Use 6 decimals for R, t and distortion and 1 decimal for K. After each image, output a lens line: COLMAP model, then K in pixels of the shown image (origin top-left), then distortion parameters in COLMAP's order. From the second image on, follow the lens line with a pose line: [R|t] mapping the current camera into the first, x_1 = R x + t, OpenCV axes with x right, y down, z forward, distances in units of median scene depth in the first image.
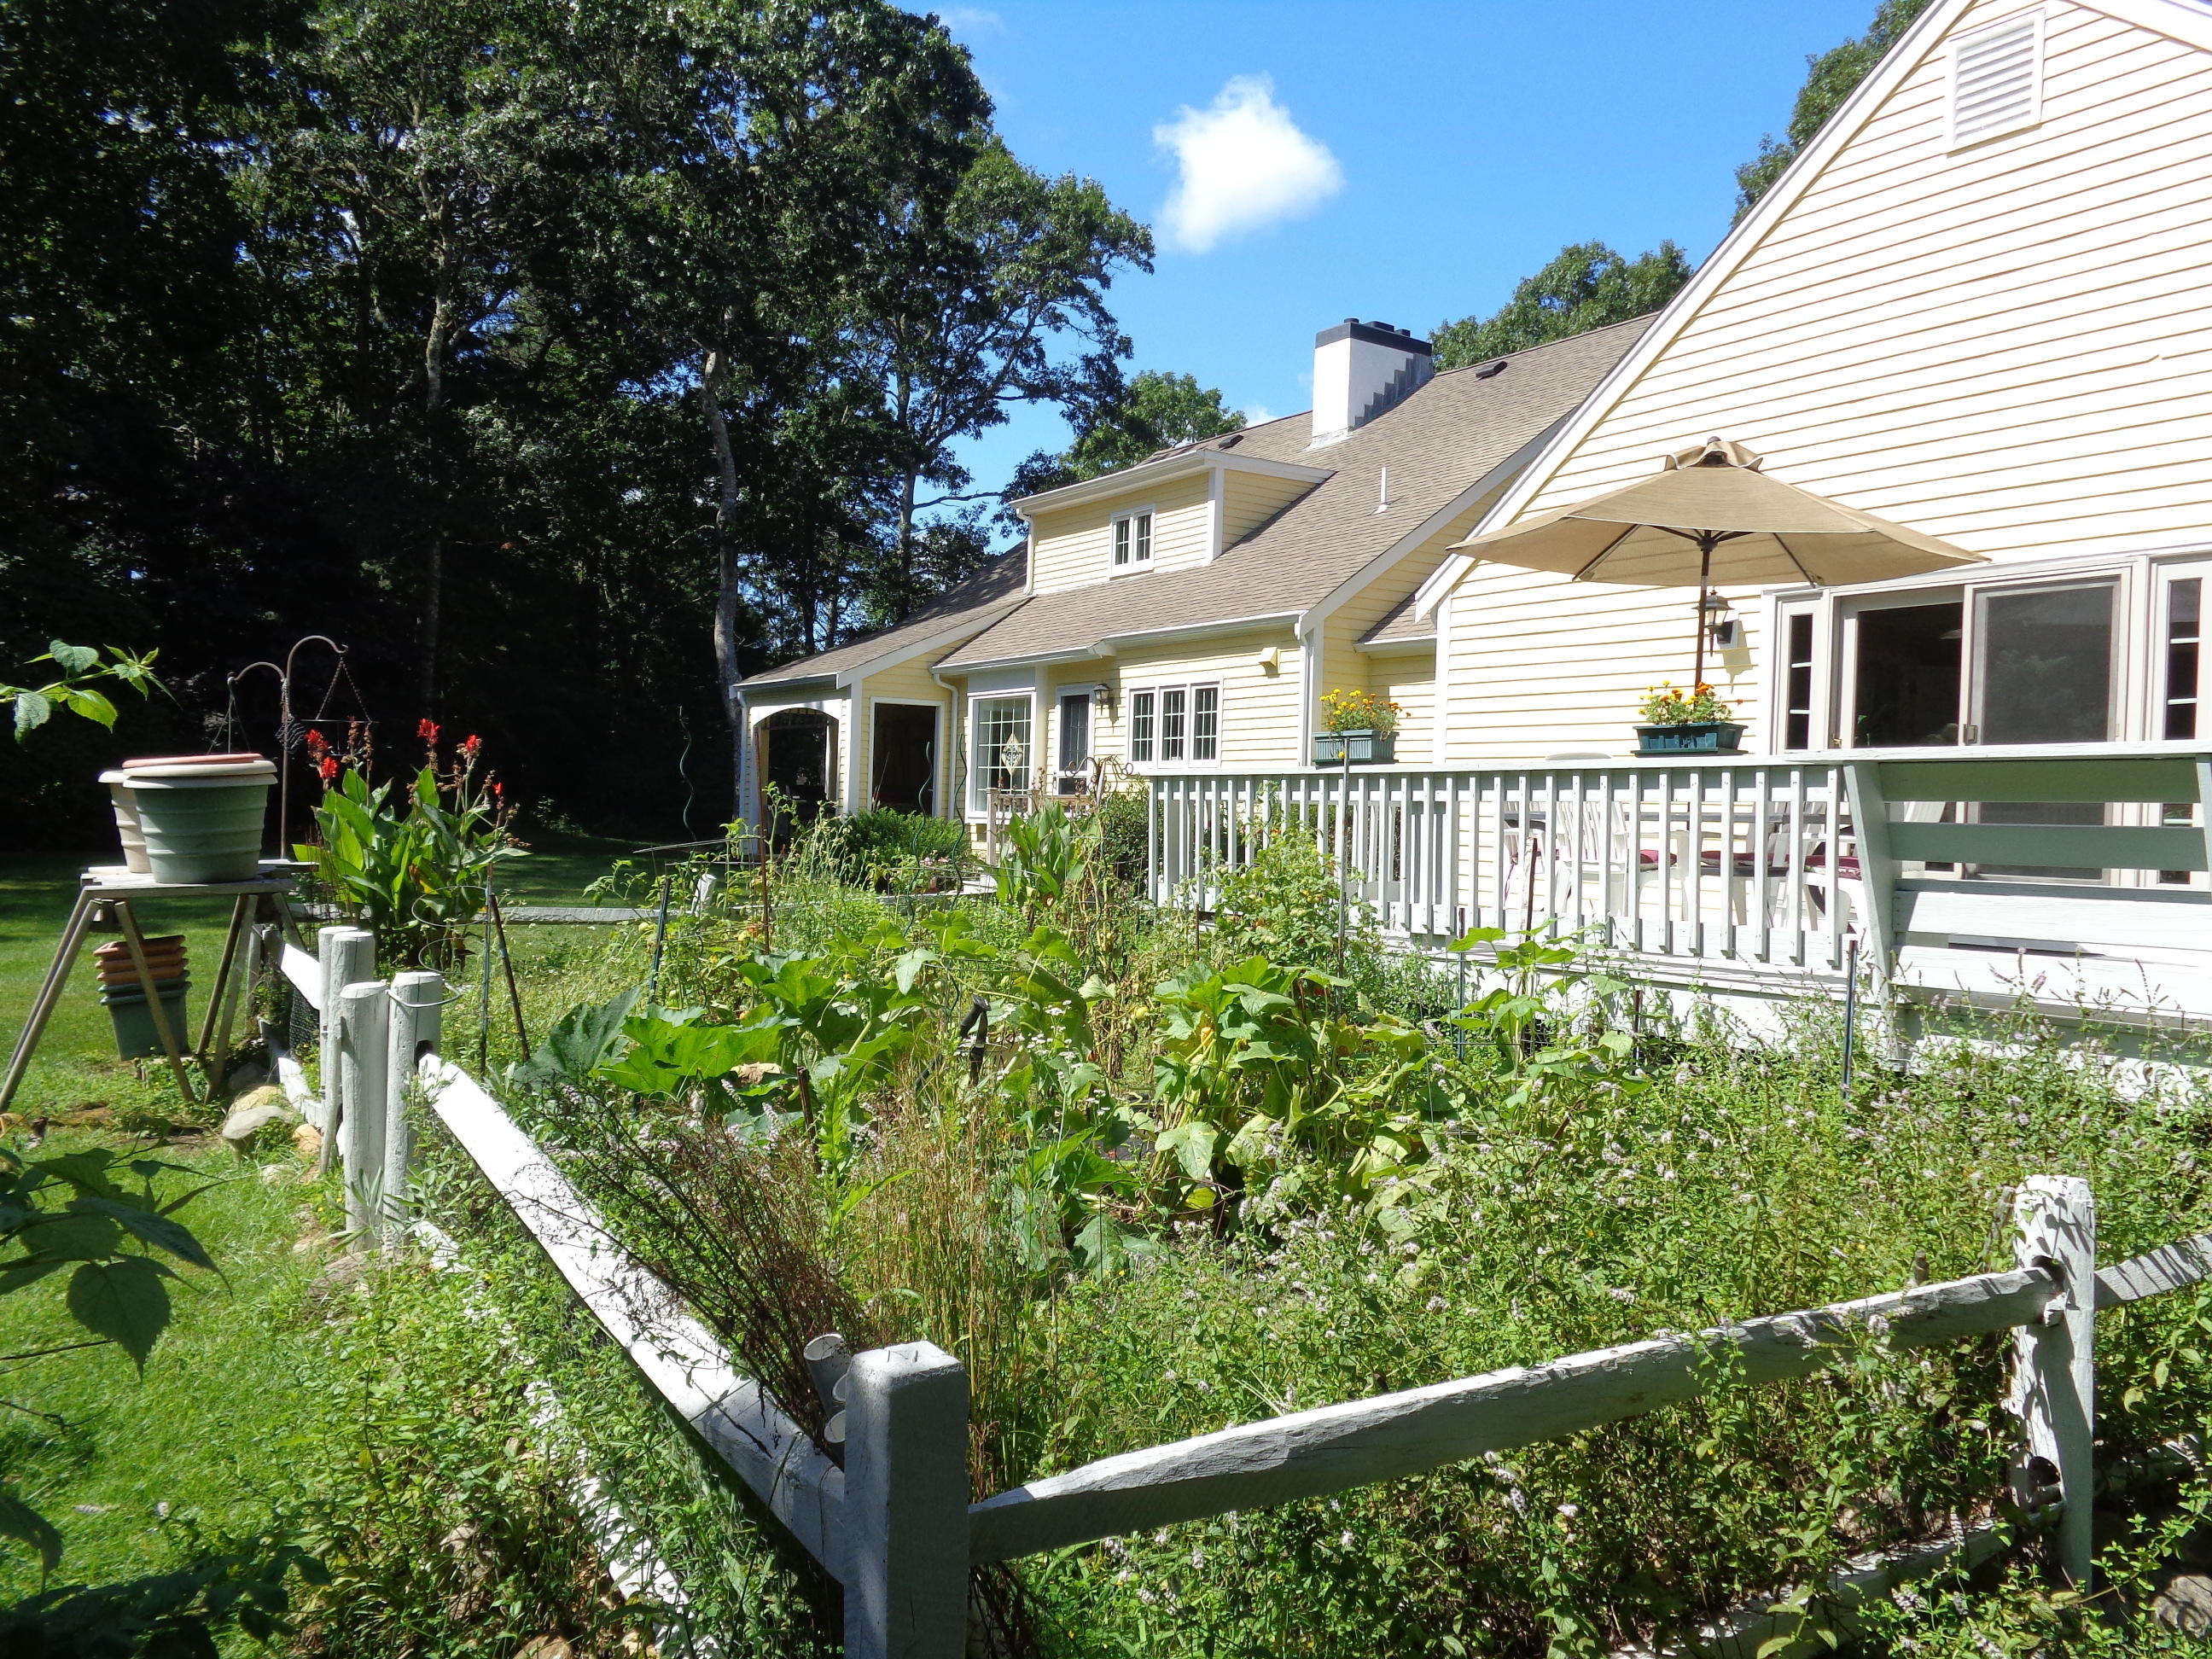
lens RADIAL K [[1662.1, 0, 1106.0], [0, 1662.1, 829.5], [0, 0, 1]] dist [-0.003877, -0.001083]
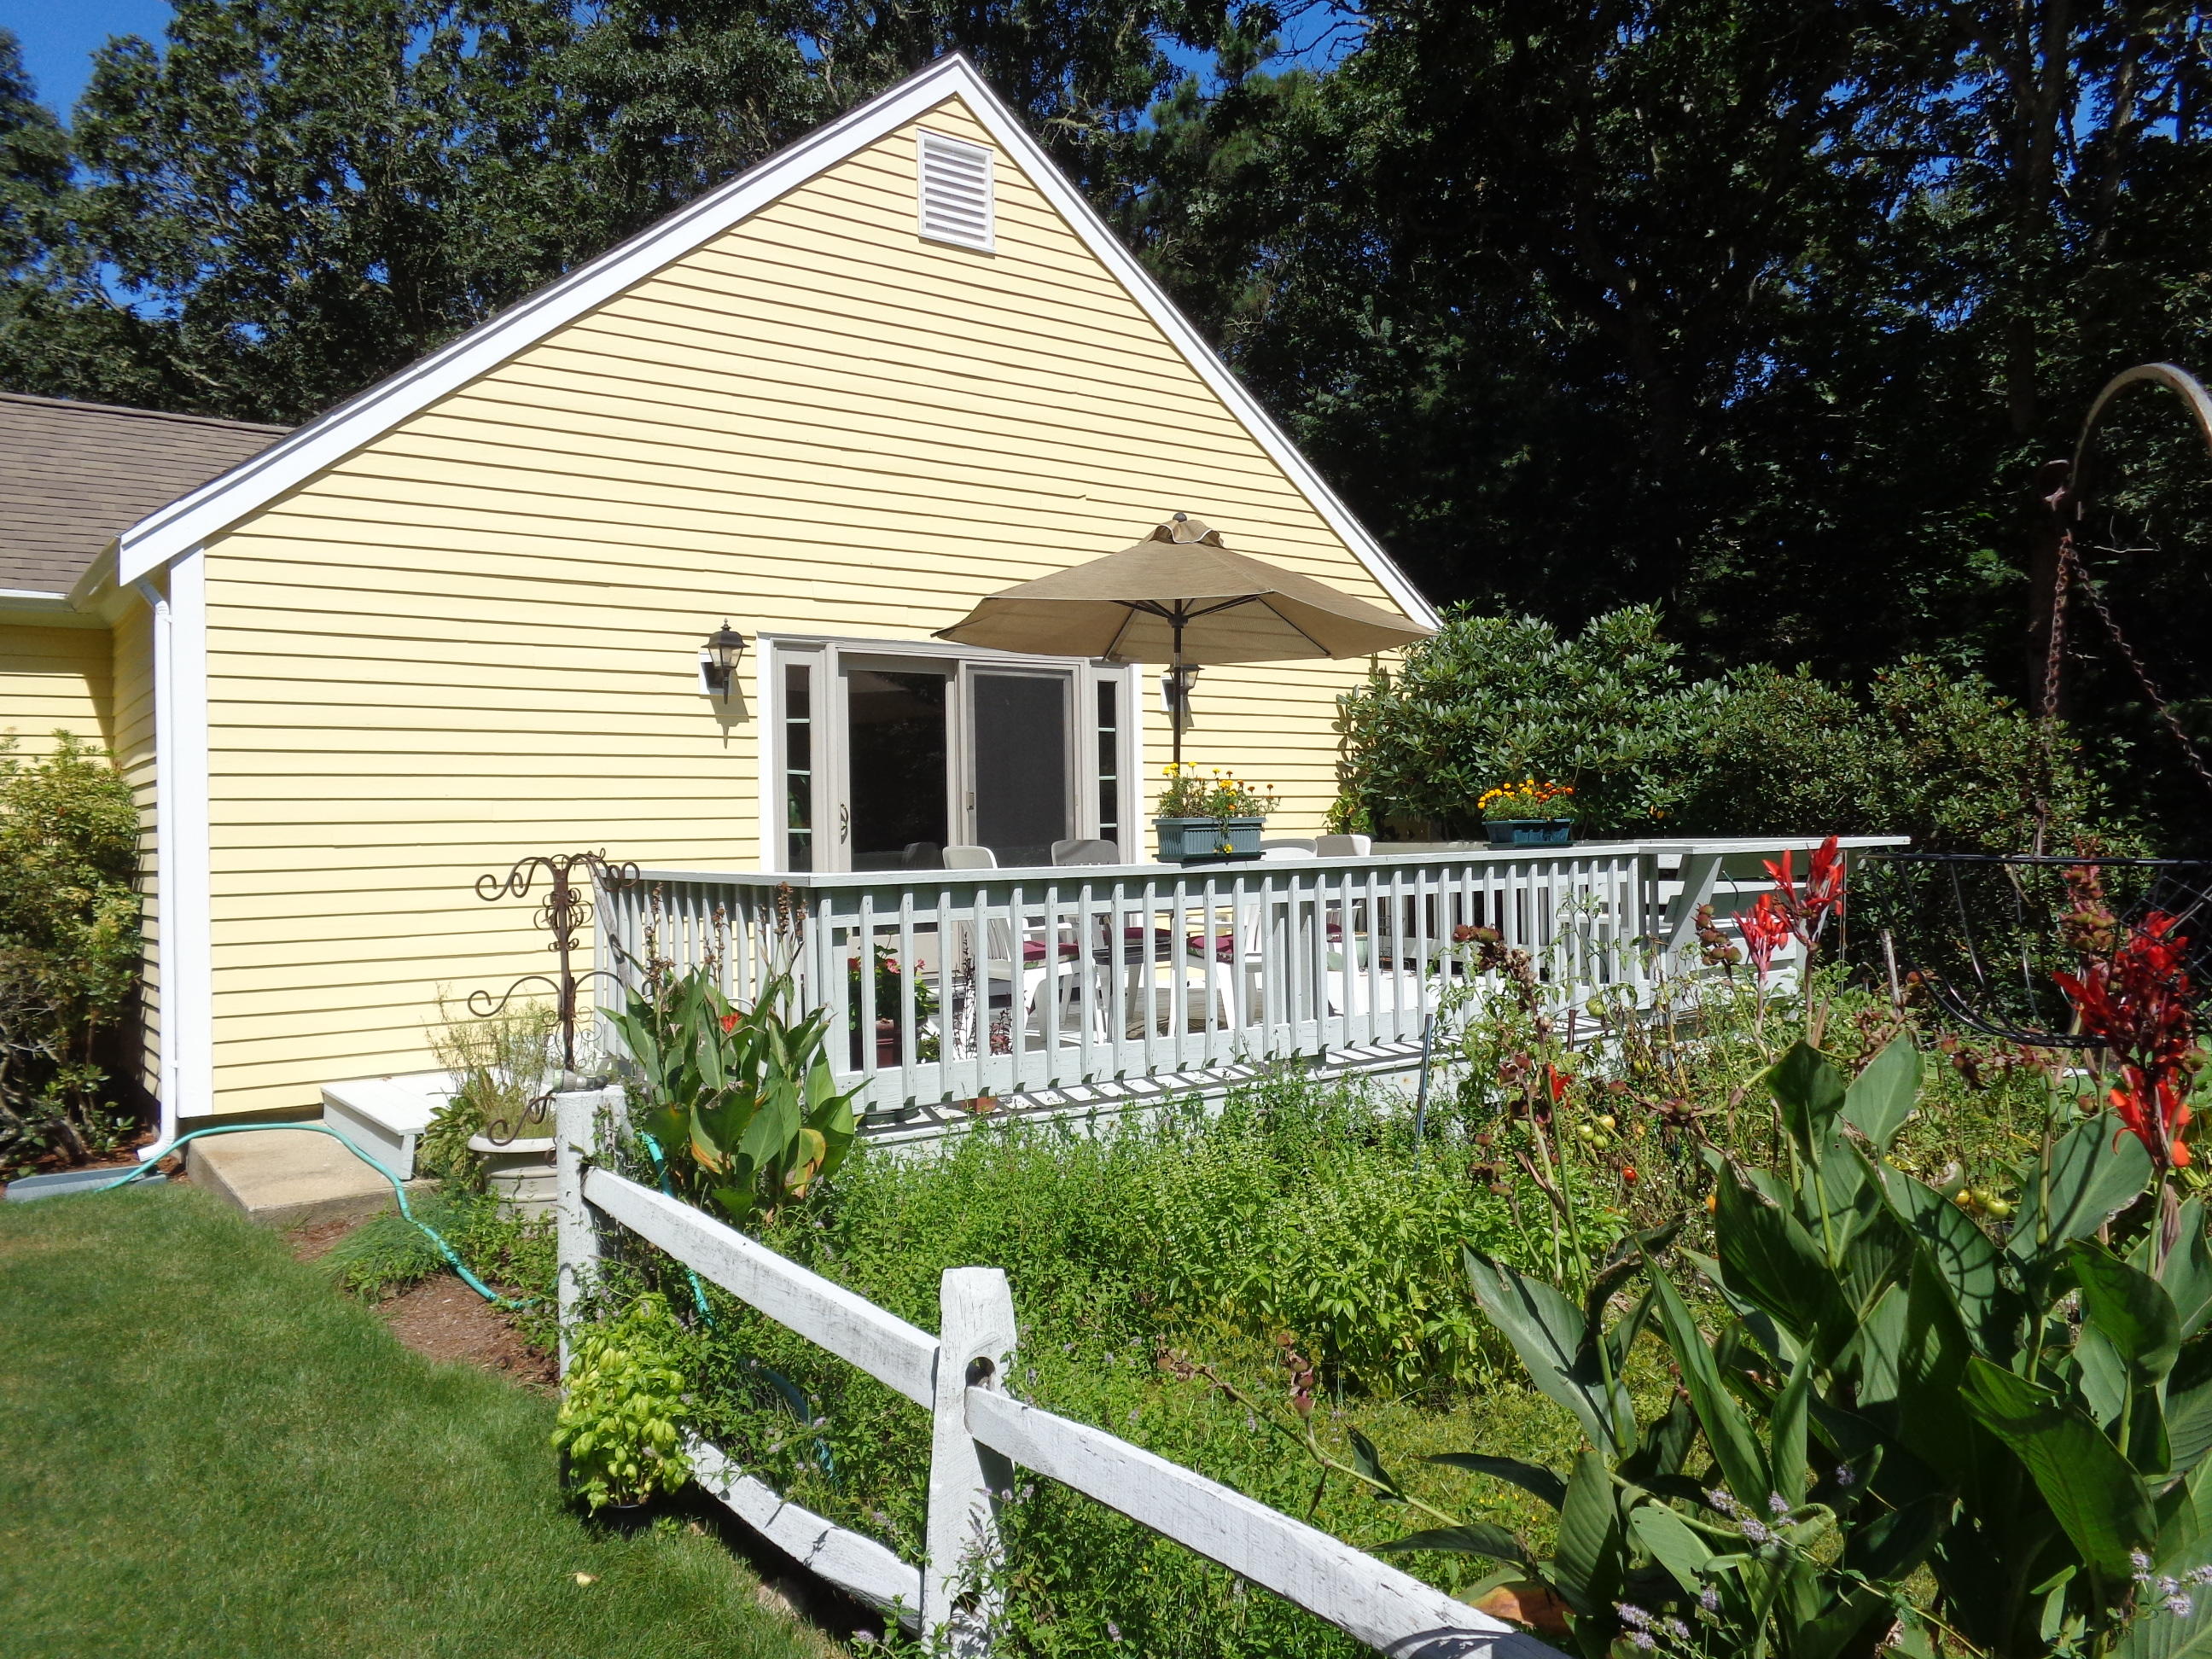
lens RADIAL K [[1662.1, 0, 1106.0], [0, 1662.1, 829.5], [0, 0, 1]] dist [-0.003877, -0.001083]
pose [[-0.071960, -0.033819, 0.996834, -0.569818], [0.025327, 0.999041, 0.035722, -0.076491], [-0.997086, 0.027817, -0.071034, 1.013362]]
